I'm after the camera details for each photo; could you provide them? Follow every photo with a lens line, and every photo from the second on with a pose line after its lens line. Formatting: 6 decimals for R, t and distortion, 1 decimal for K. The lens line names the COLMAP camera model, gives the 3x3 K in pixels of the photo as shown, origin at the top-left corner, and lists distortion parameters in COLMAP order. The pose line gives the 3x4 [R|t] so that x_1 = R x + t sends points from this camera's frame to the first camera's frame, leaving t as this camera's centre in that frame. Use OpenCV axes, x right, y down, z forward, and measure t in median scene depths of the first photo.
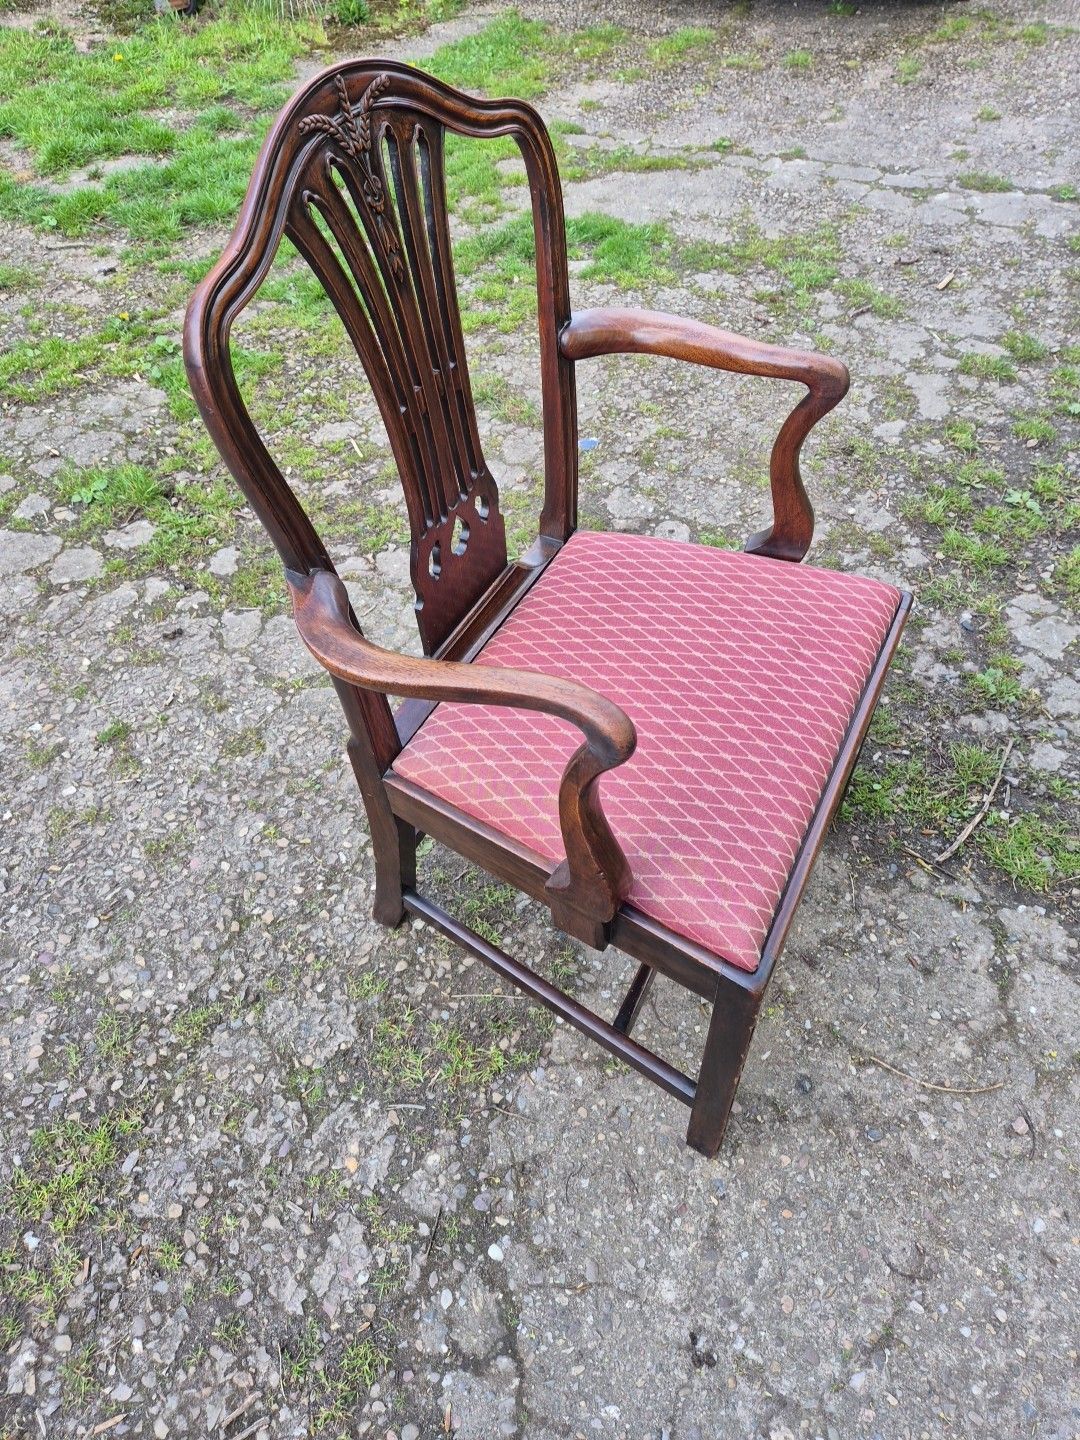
lens RADIAL K [[954.0, 0, 540.9], [0, 954.0, 713.1], [0, 0, 1]] dist [0.068433, -0.065023]
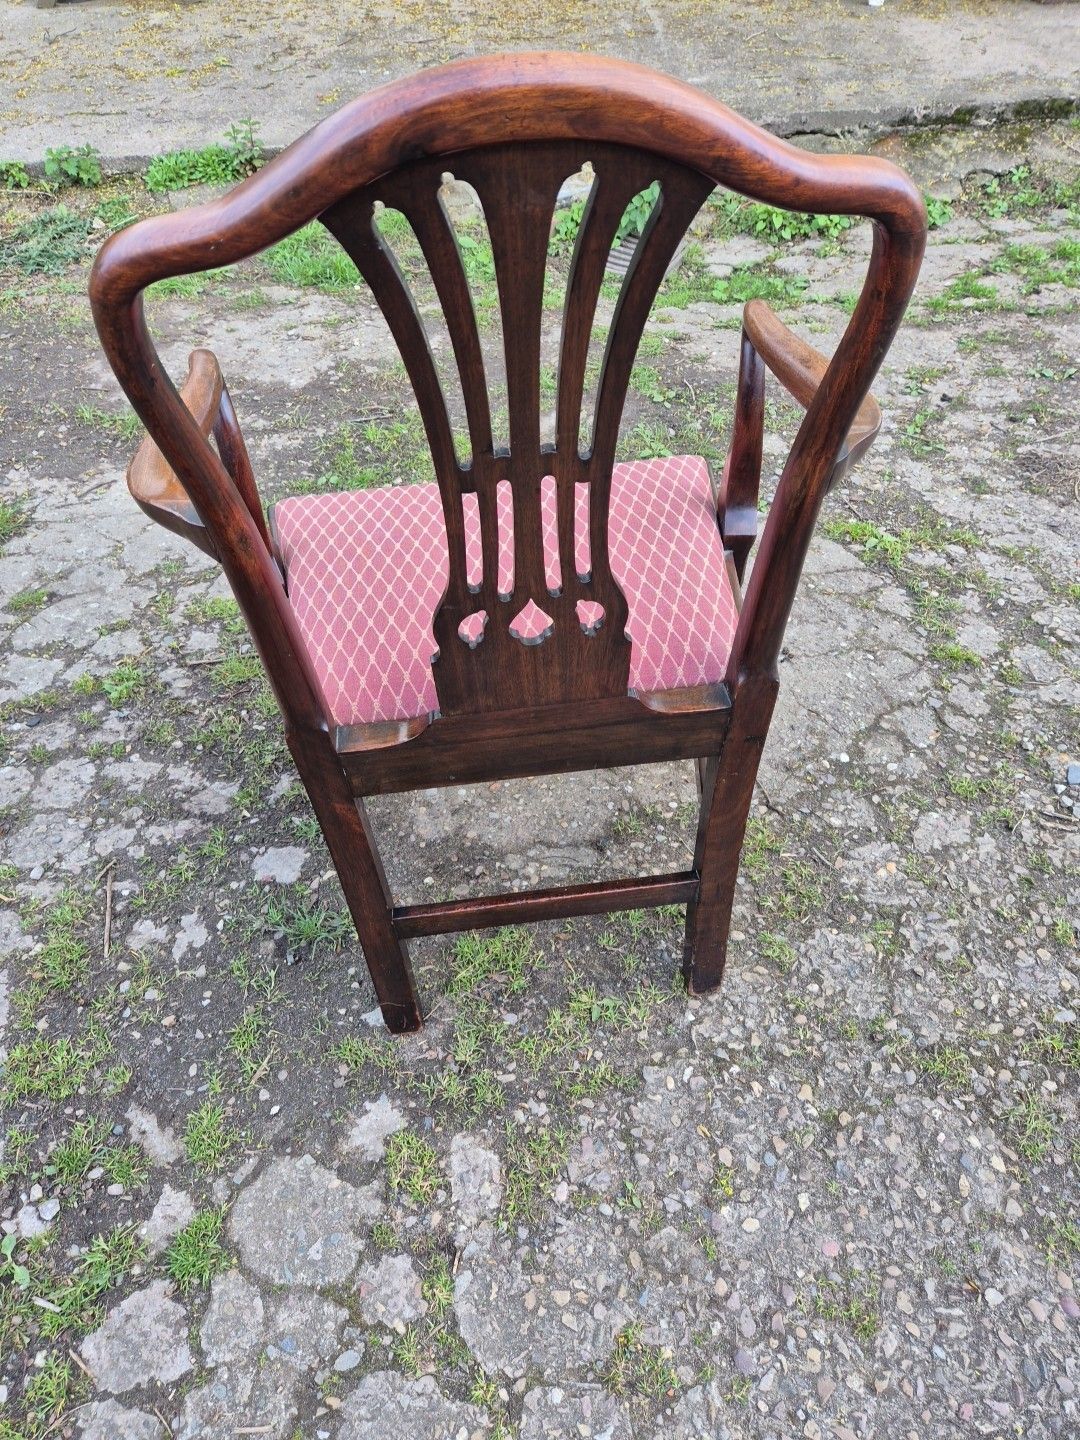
lens RADIAL K [[973.8, 0, 534.2], [0, 973.8, 686.7], [0, 0, 1]] dist [0.068197, -0.066499]
pose [[-0.554317, -0.546037, 0.628153, -0.514150], [0.657217, 0.175916, 0.732884, -0.626823], [-0.510684, 0.819083, 0.261352, 0.658833]]
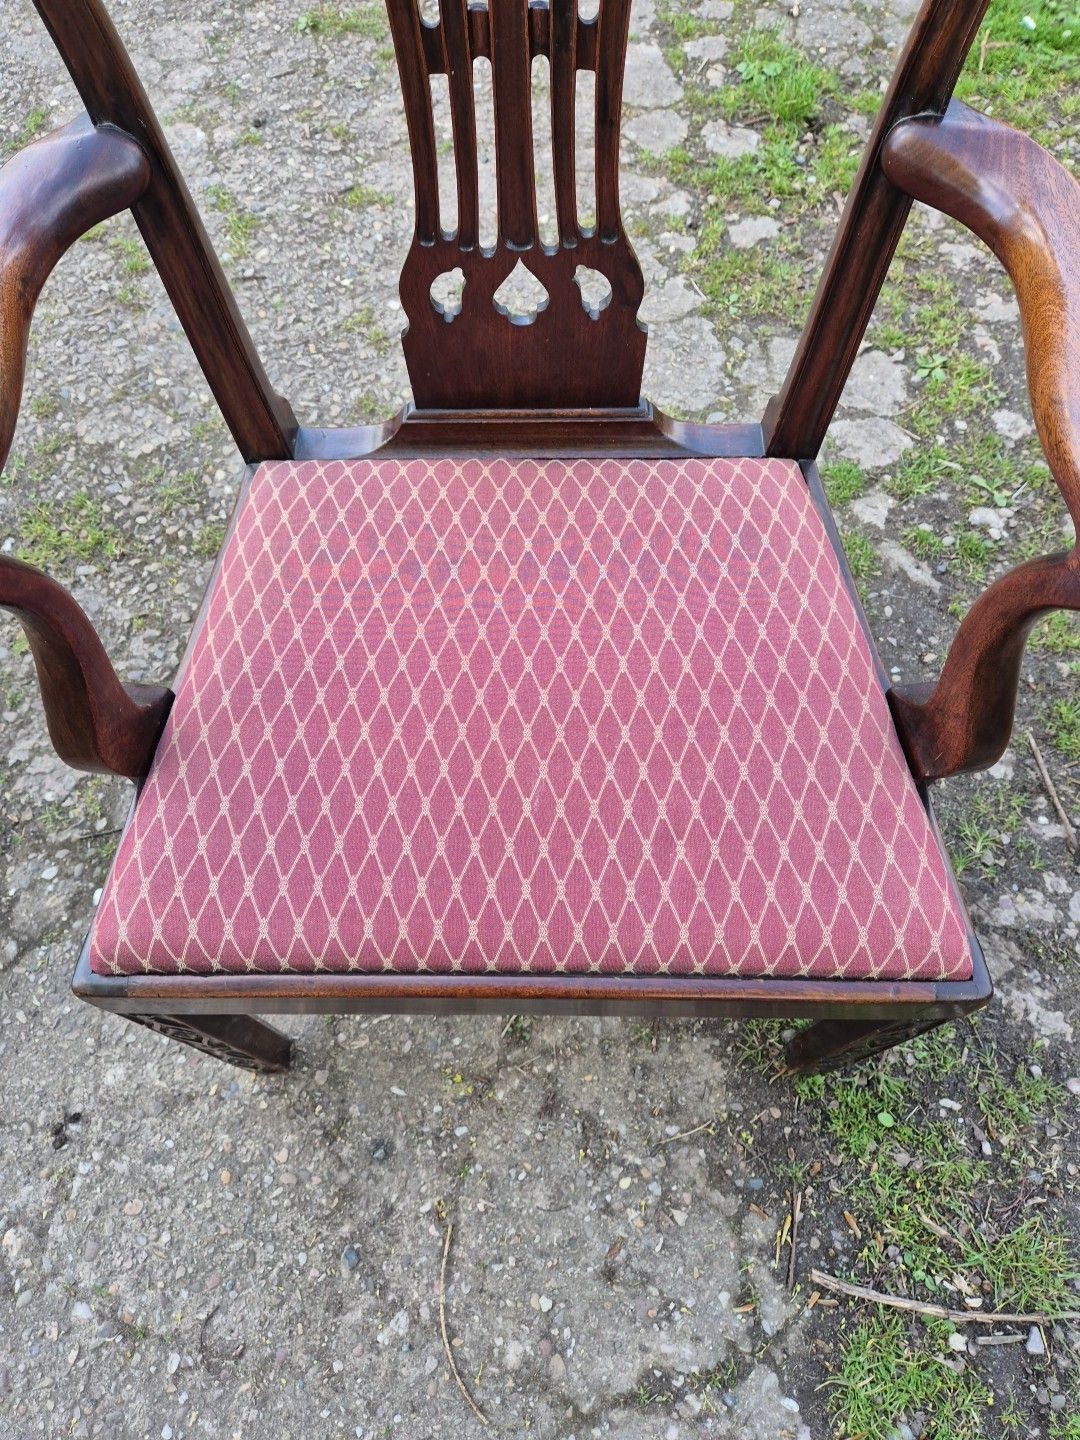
lens RADIAL K [[965.1, 0, 535.8], [0, 965.1, 703.6], [0, 0, 1]] dist [0.061973, -0.062039]
pose [[0.444849, 0.803200, -0.396206, 0.328233], [-0.655731, 0.593421, 0.466764, -0.269682], [0.610021, 0.052165, 0.790666, 0.396406]]
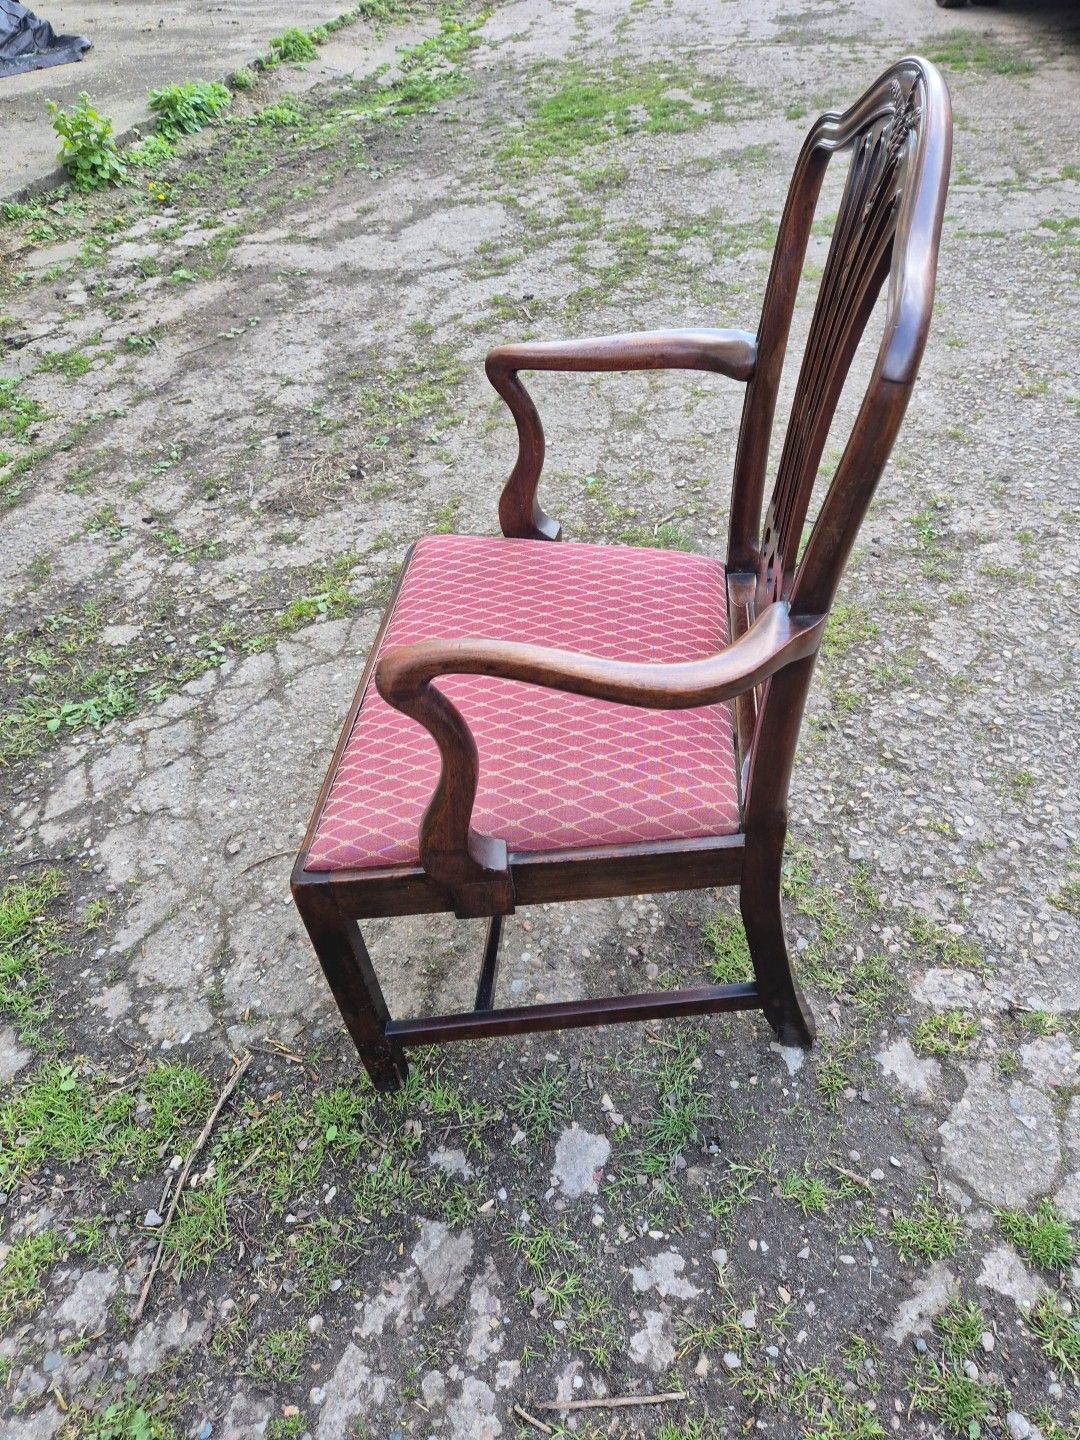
lens RADIAL K [[960.9, 0, 538.1], [0, 960.9, 698.0], [0, 0, 1]] dist [0.068580, -0.067633]
pose [[-0.927713, 0.310722, -0.206884, 0.290053], [-0.205449, 0.037728, 0.977940, -0.845466], [0.311673, 0.949752, 0.028837, 0.811350]]
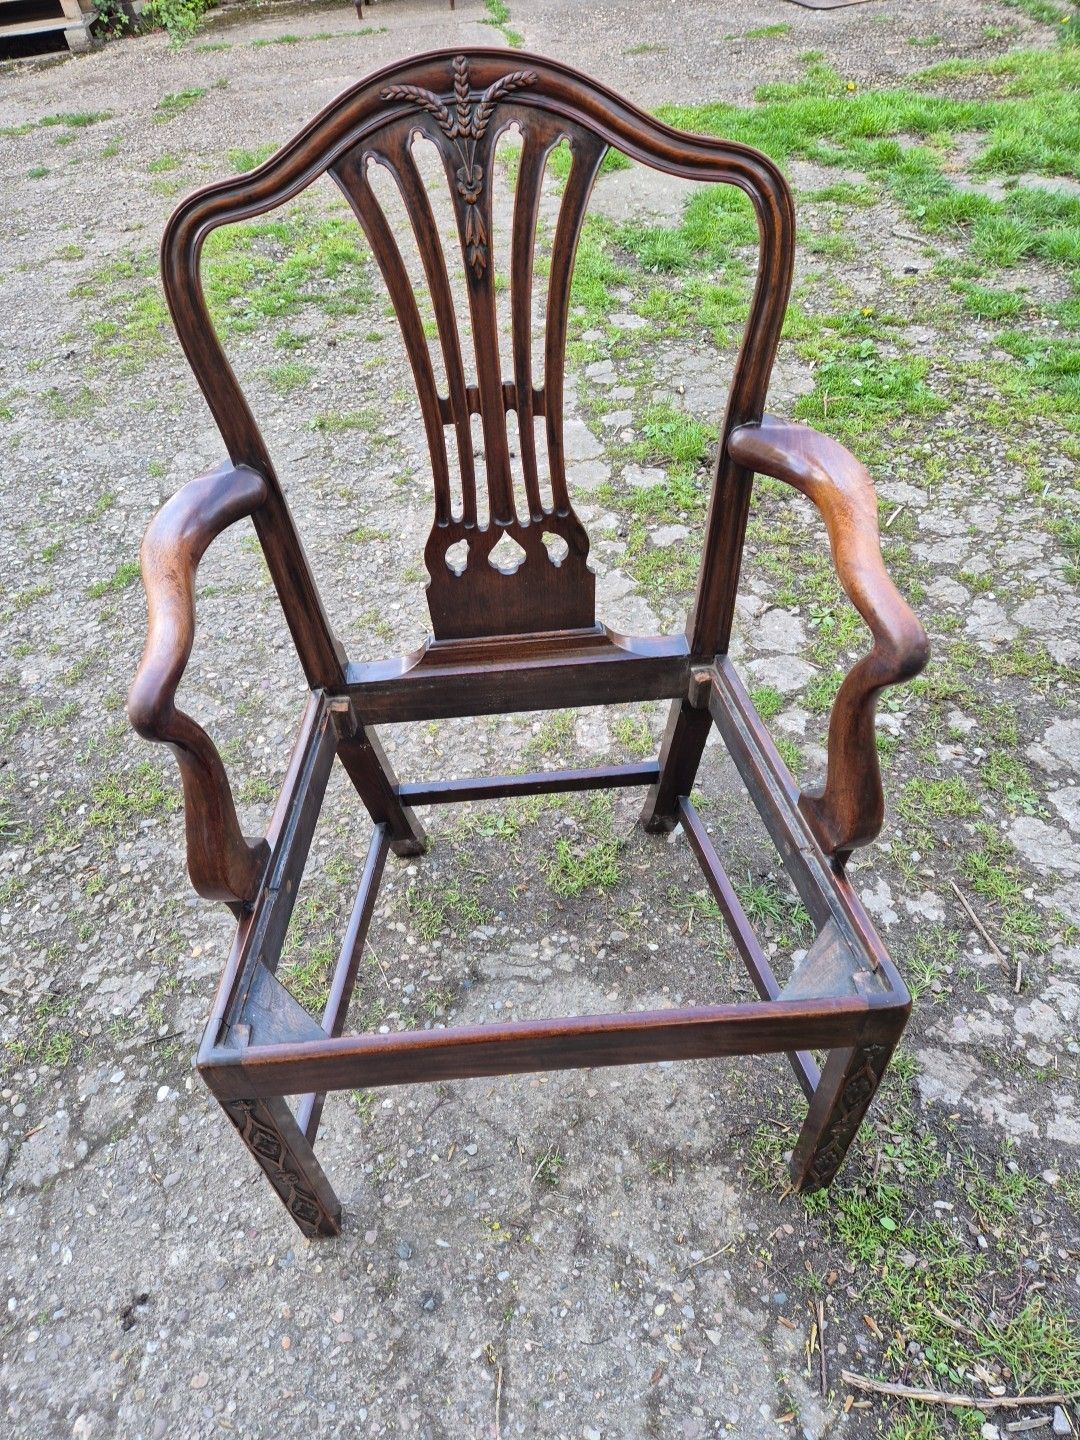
lens RADIAL K [[956.4, 0, 526.3], [0, 956.4, 712.2], [0, 0, 1]] dist [0.072484, -0.067610]
pose [[0.510901, 0.603755, -0.611931, 0.490991], [-0.604472, 0.758453, 0.243646, -0.249574], [0.611223, 0.245416, 0.752448, 0.261153]]
